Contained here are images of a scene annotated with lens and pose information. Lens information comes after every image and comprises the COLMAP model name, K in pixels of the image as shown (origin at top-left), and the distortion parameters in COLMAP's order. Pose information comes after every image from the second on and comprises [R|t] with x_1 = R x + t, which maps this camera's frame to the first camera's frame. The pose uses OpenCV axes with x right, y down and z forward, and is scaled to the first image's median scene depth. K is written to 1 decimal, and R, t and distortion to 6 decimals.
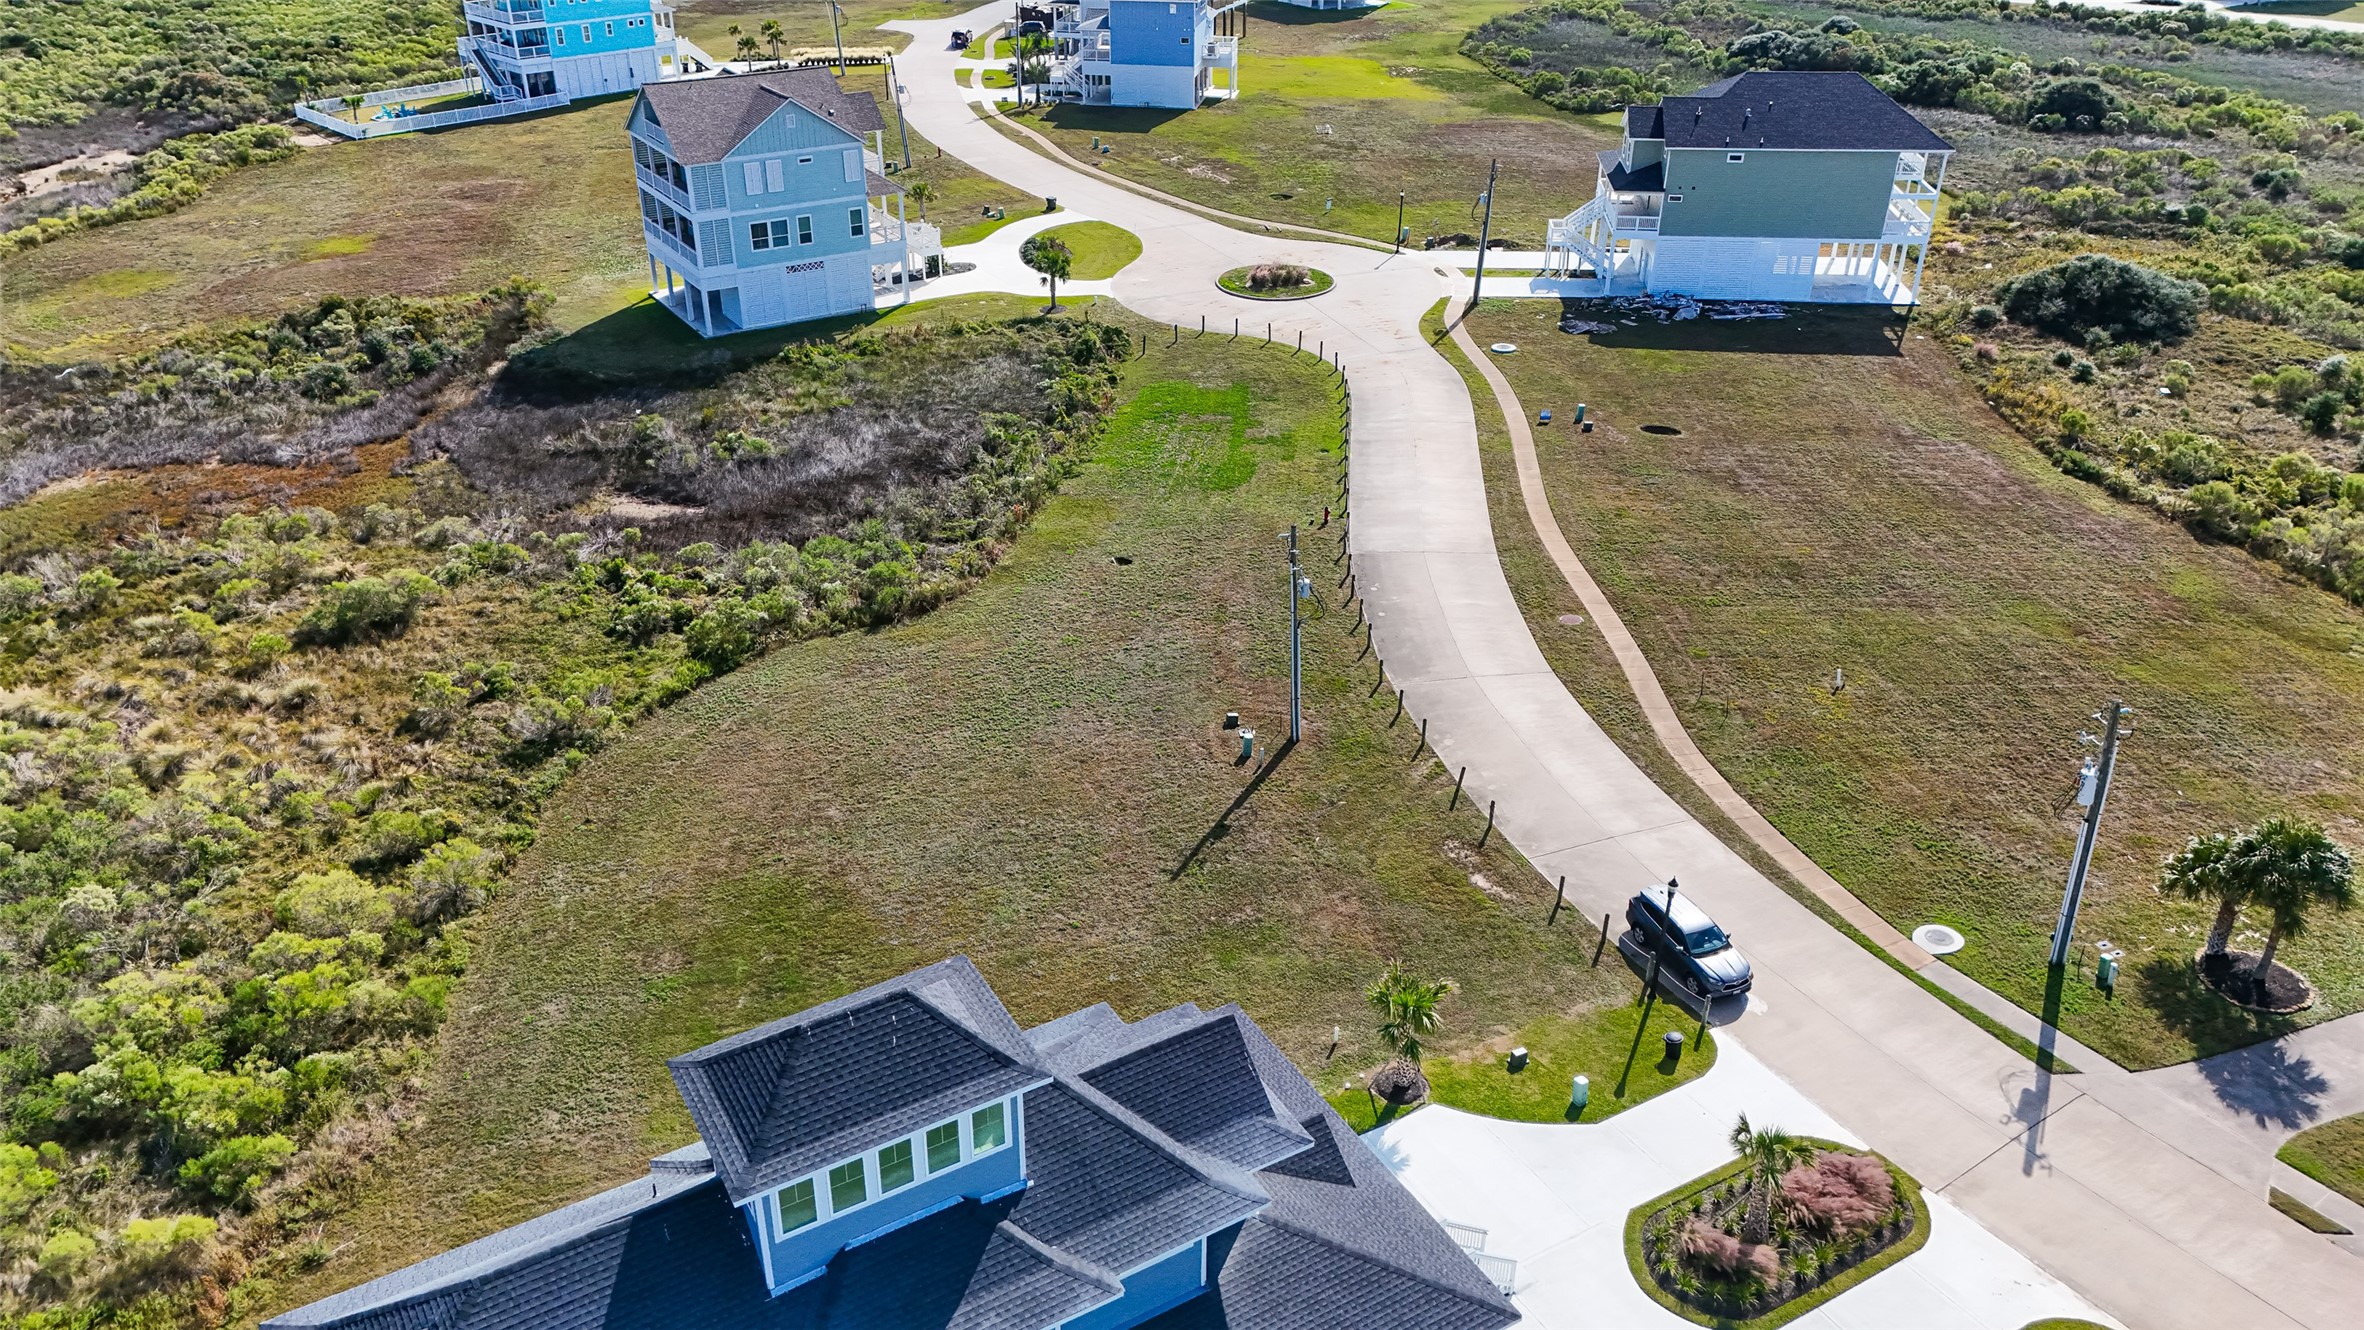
lens RADIAL K [[1727.9, 0, 1190.8], [0, 1727.9, 666.8], [0, 0, 1]] dist [0.084243, -0.082282]
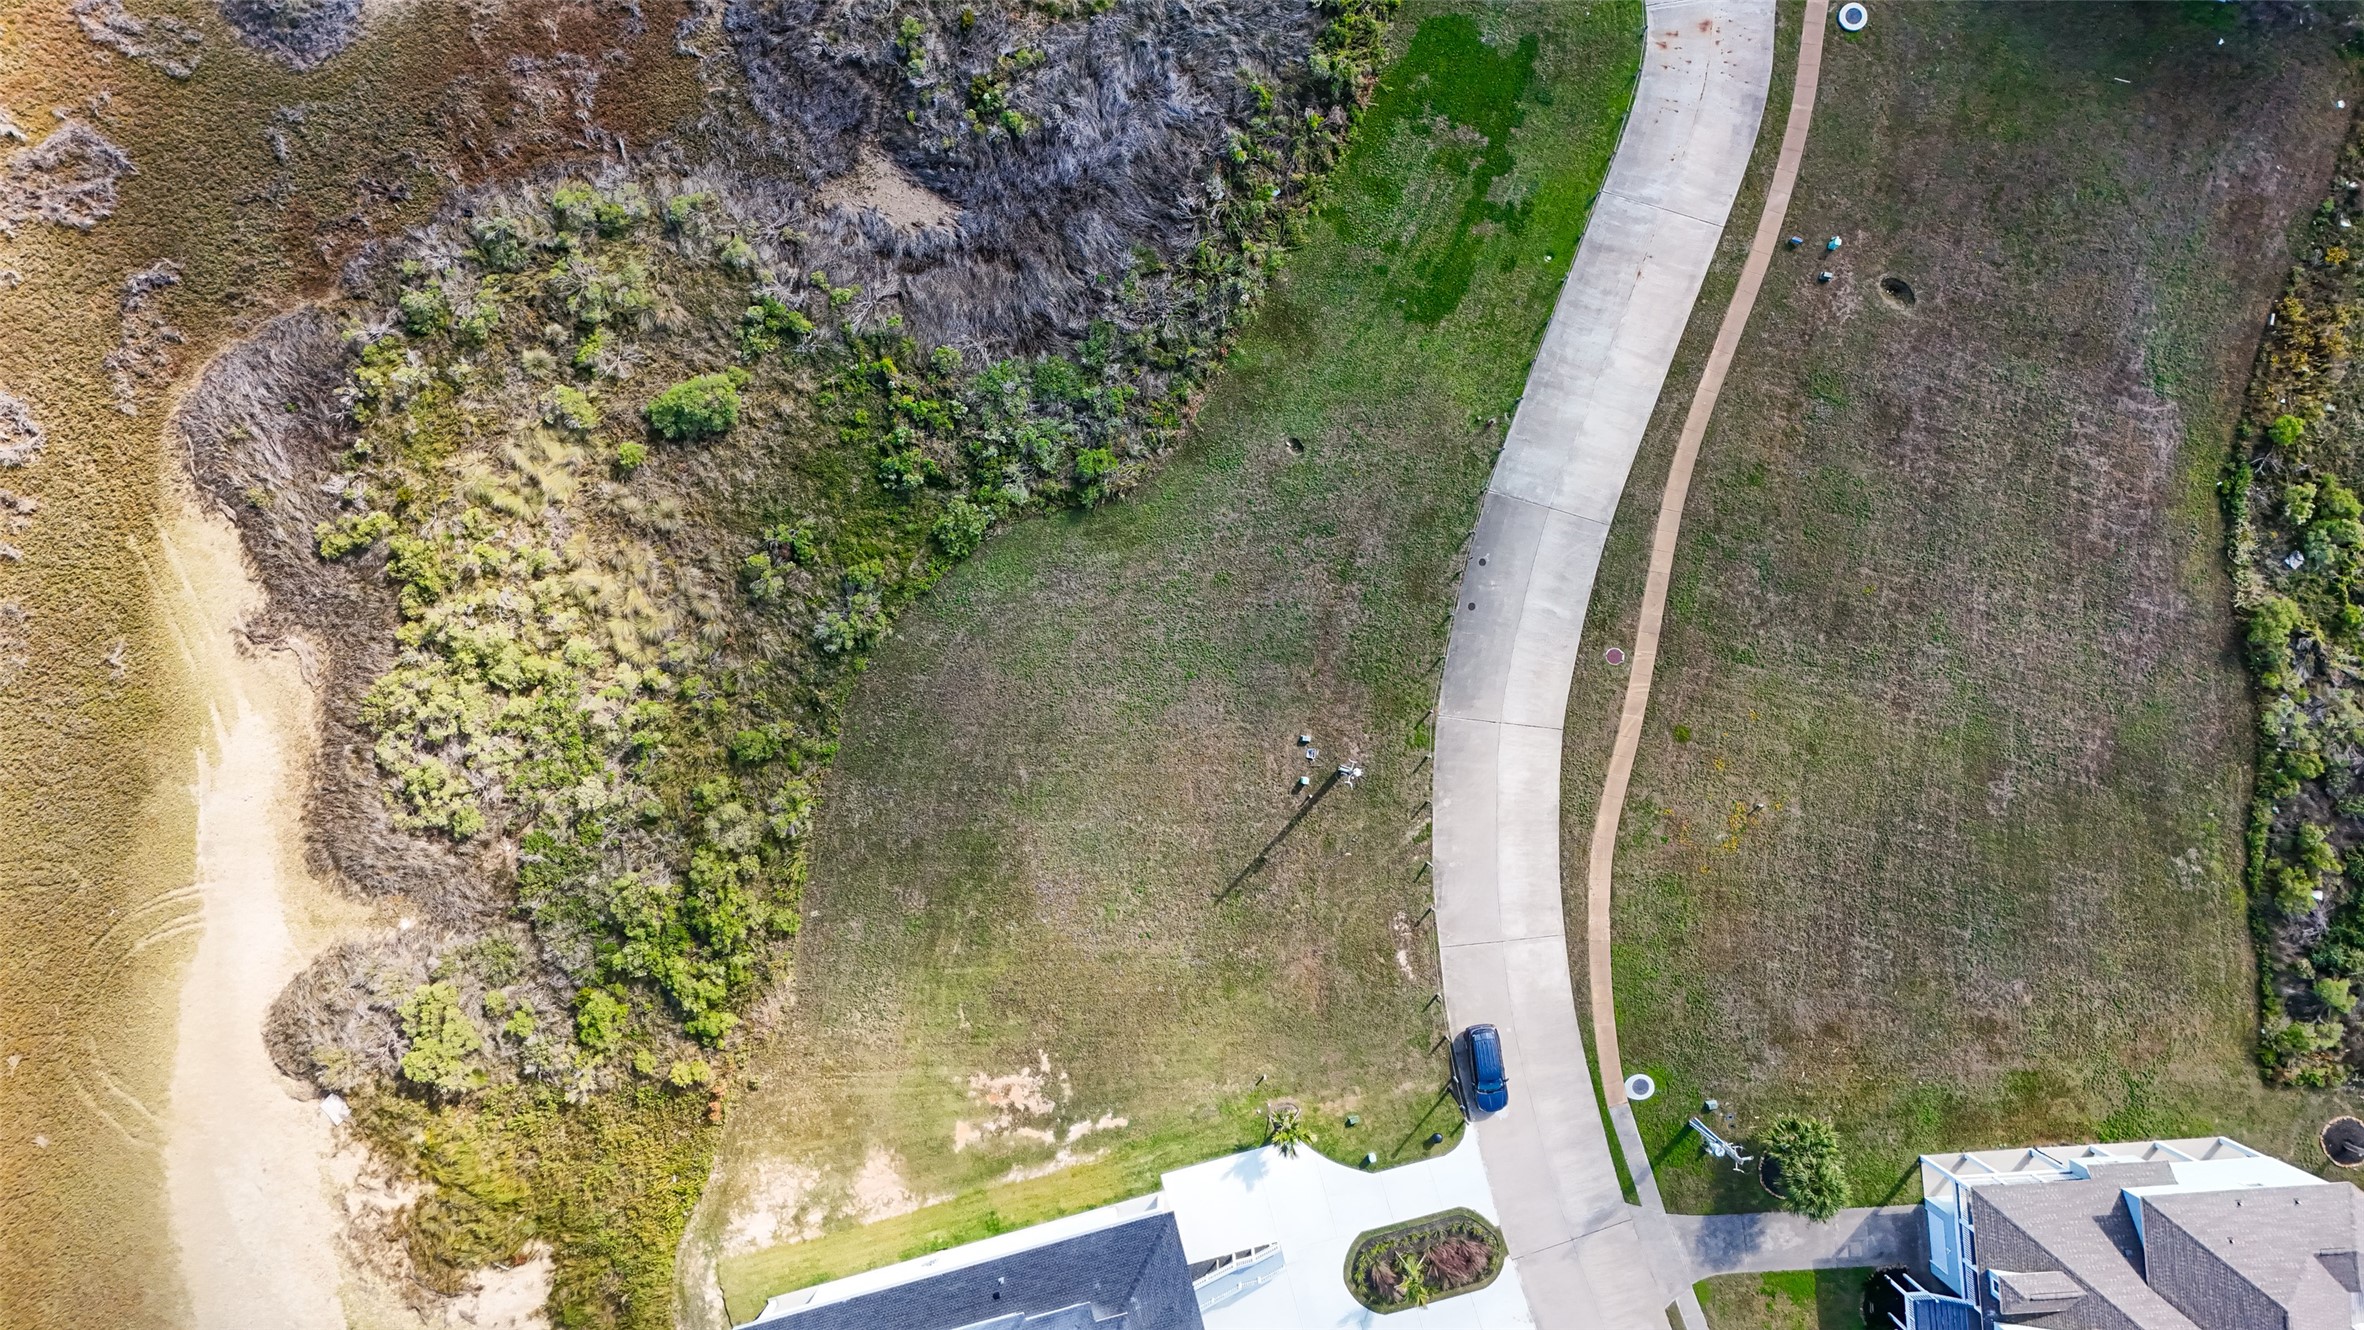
lens RADIAL K [[1727.9, 0, 1172.9], [0, 1727.9, 655.1], [0, 0, 1]] dist [0.084243, -0.082282]
pose [[0.963178, 0.268542, -0.013143, -0.060055], [-0.119802, 0.472429, 0.873189, -0.908157], [0.240697, -0.839462, 0.487205, 0.263109]]
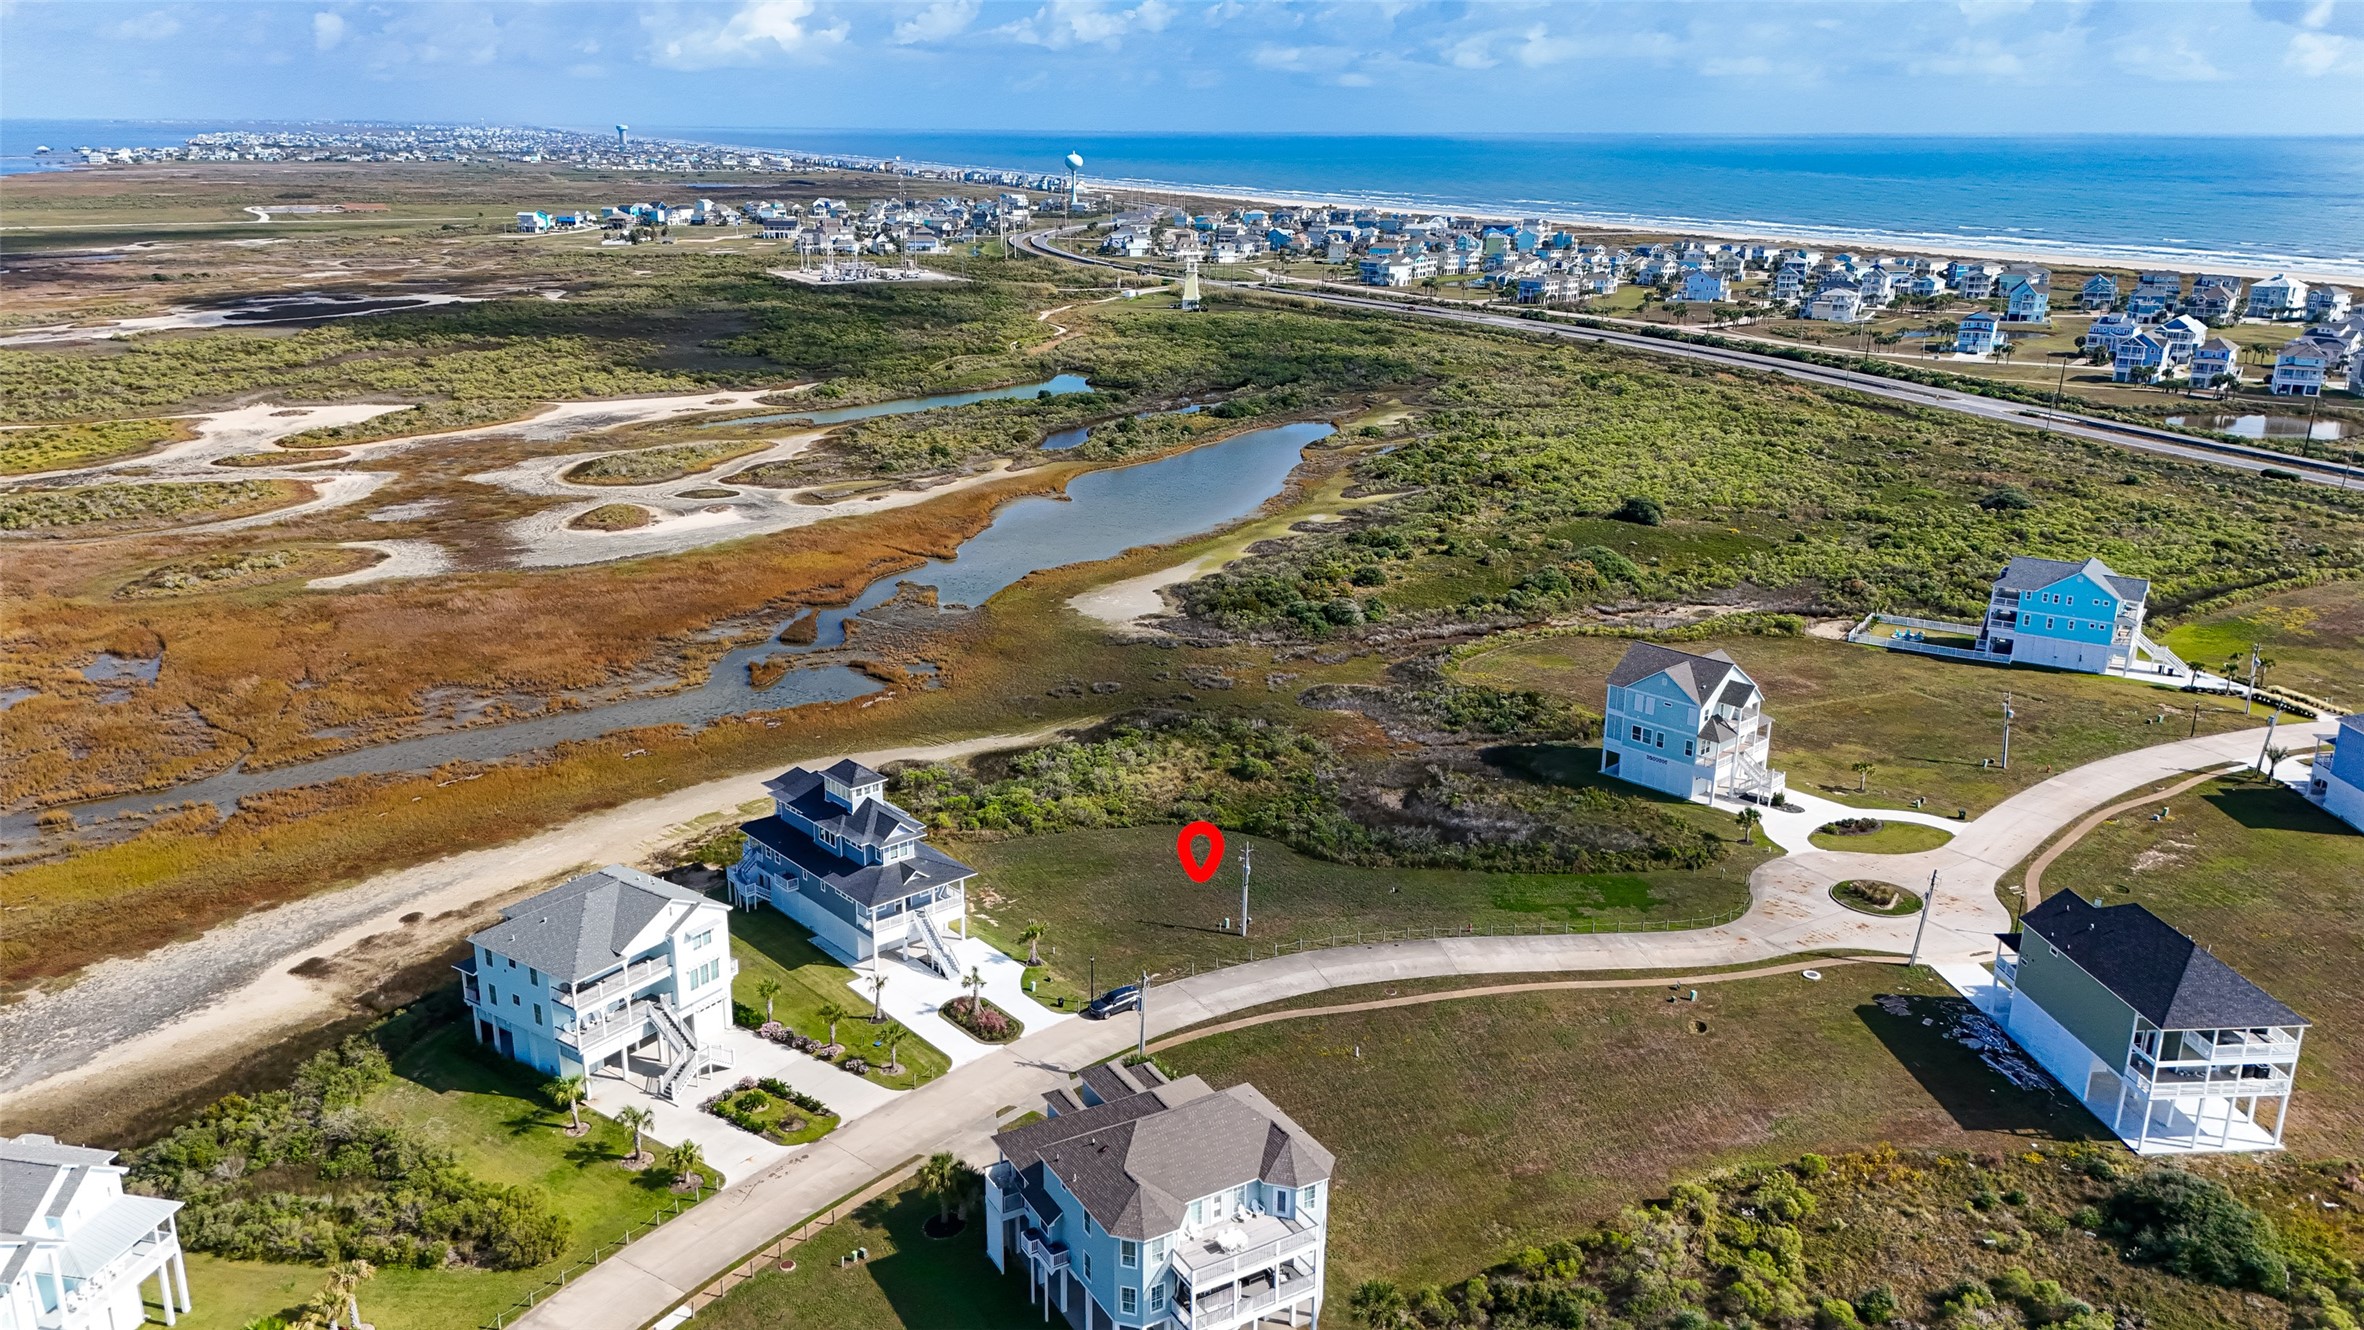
lens RADIAL K [[1727.9, 0, 1181.5], [0, 1727.9, 672.3], [0, 0, 1]] dist [0.084243, -0.082282]
pose [[0.180928, 0.294400, -0.938400, 1.583071], [-0.479924, 0.859261, 0.177041, -0.472607], [0.858451, 0.418328, 0.296754, 0.063186]]
